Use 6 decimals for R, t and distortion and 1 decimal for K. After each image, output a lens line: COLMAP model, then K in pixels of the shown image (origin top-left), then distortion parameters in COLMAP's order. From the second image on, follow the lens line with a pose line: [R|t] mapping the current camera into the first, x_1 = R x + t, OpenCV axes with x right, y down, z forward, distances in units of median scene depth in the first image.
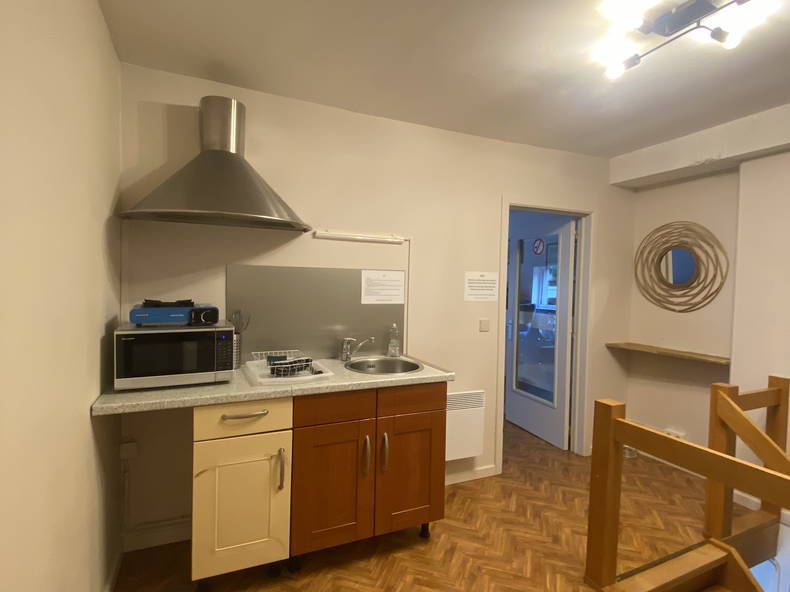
lens RADIAL K [[319.4, 0, 435.2], [0, 319.4, 292.9], [0, 0, 1]] dist [0.018499, -0.020059]
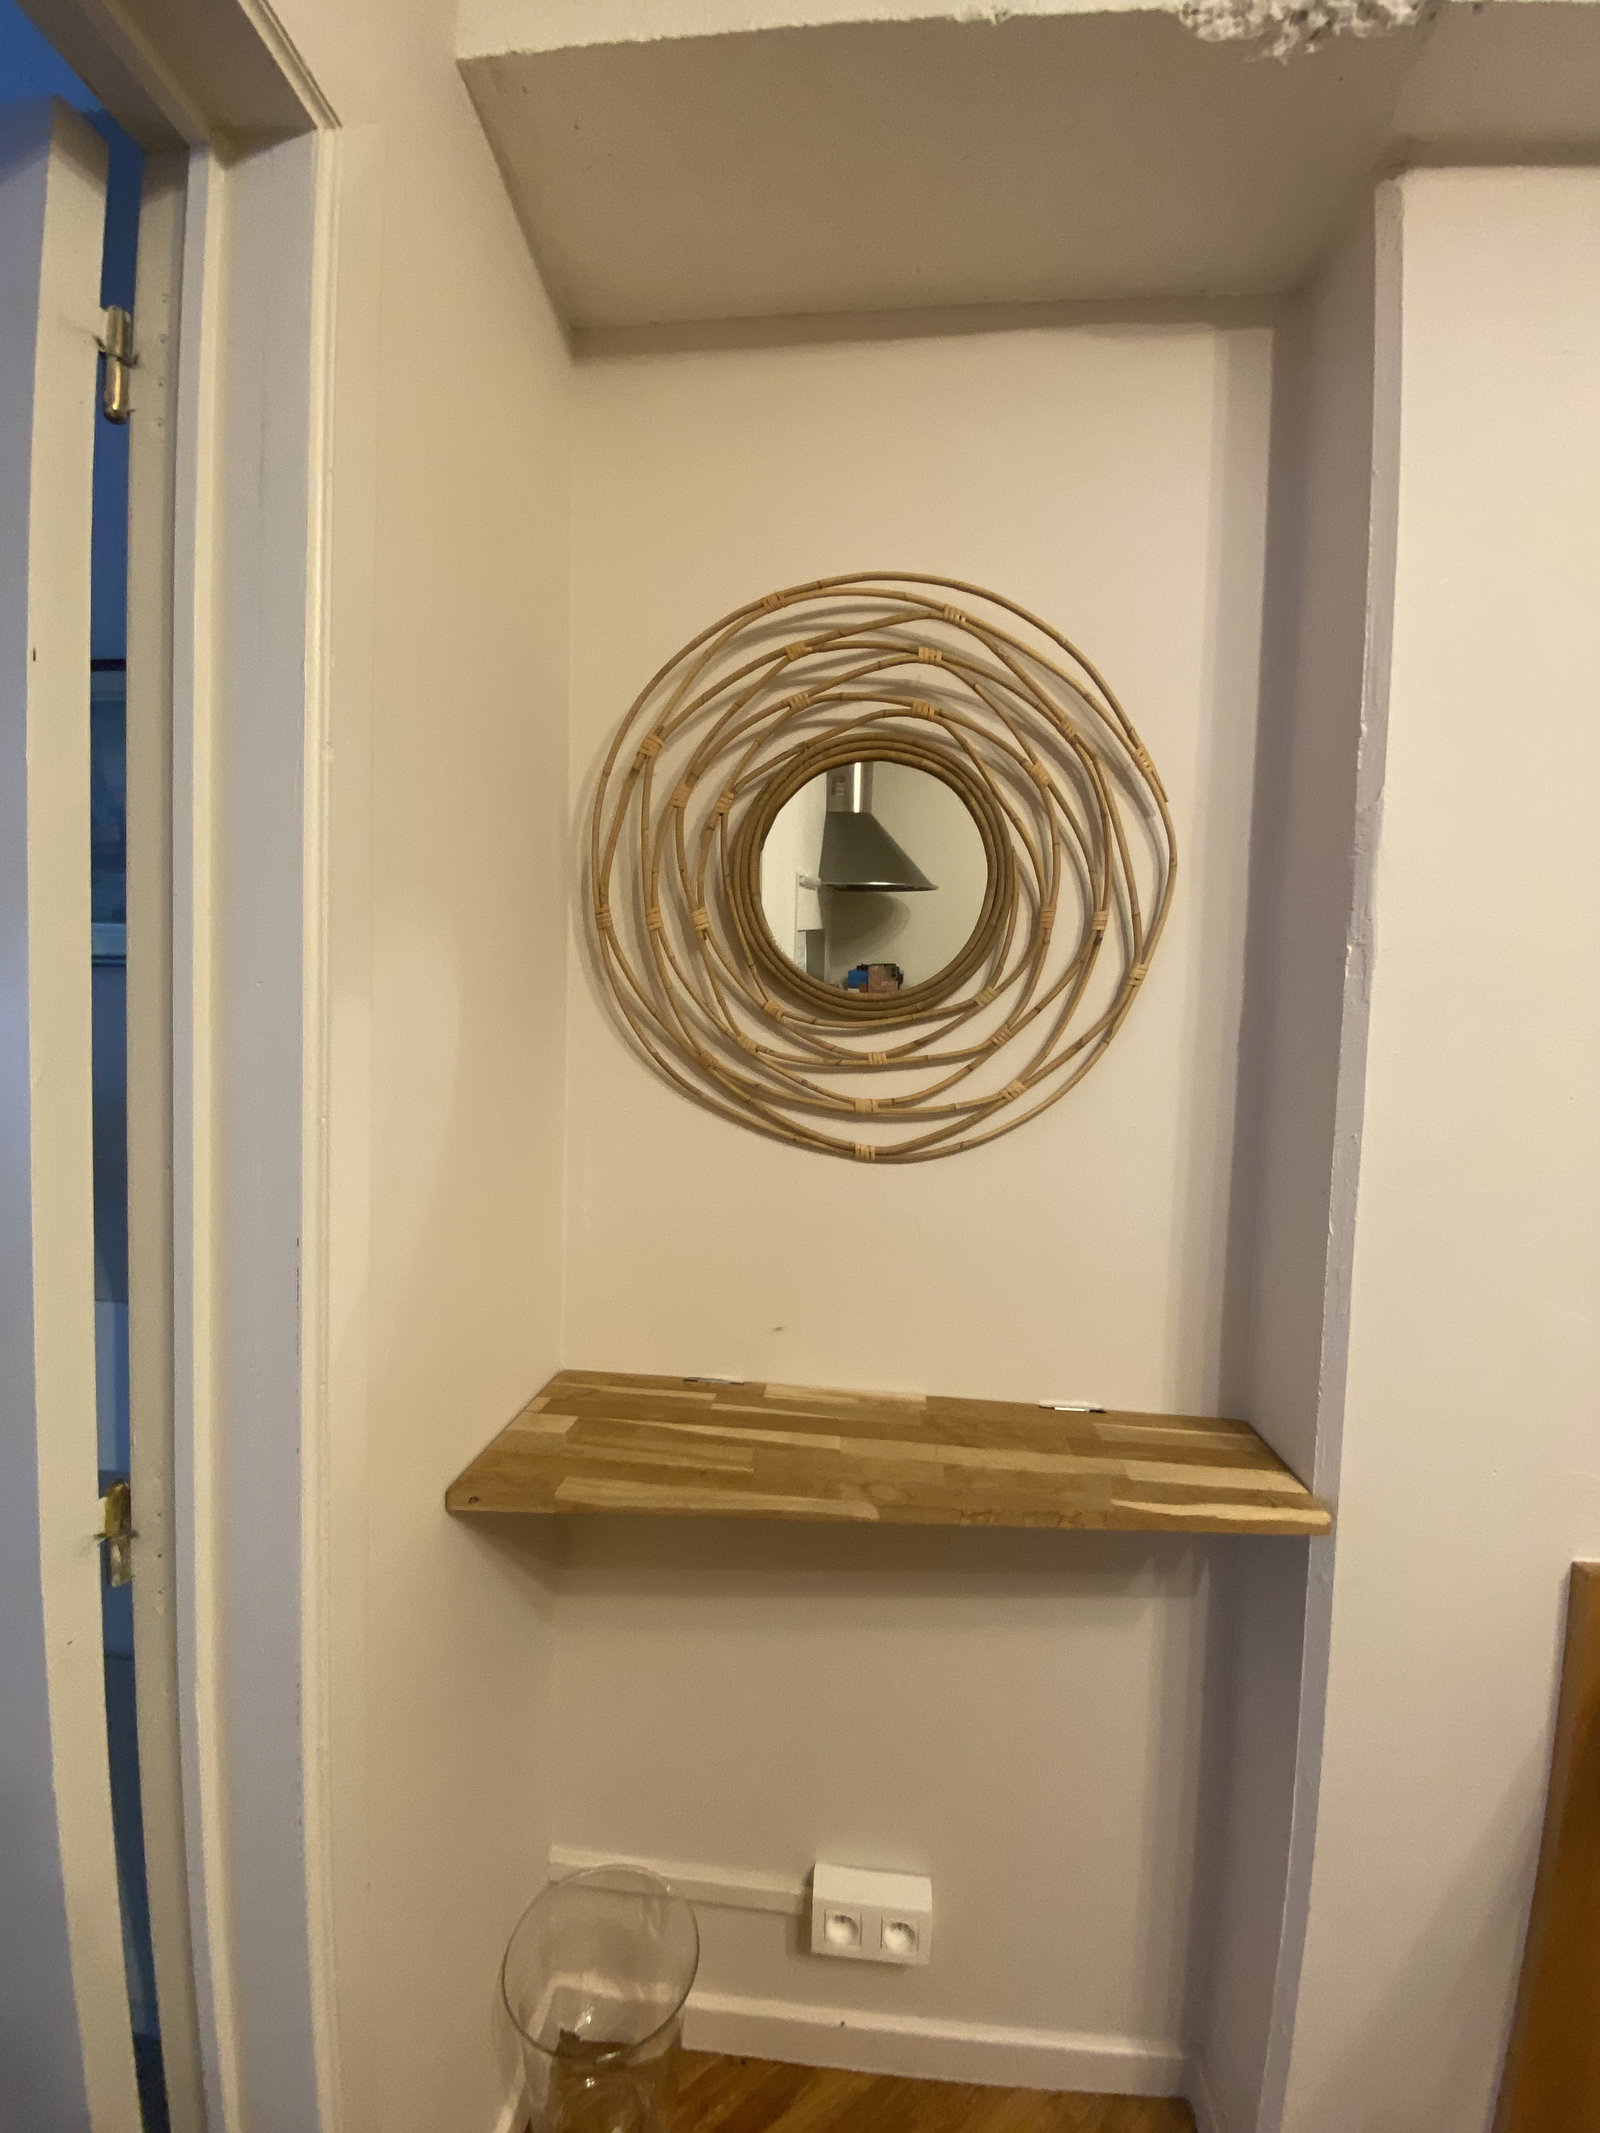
lens RADIAL K [[862.3, 0, 801.7], [0, 862.3, 1062.5], [0, 0, 1]] dist [0.018499, -0.020059]
pose [[0.469110, -0.052067, 0.881604, 0.347763], [0.005080, 0.998403, 0.056261, -0.014571], [-0.883125, -0.021914, 0.468625, 0.800783]]
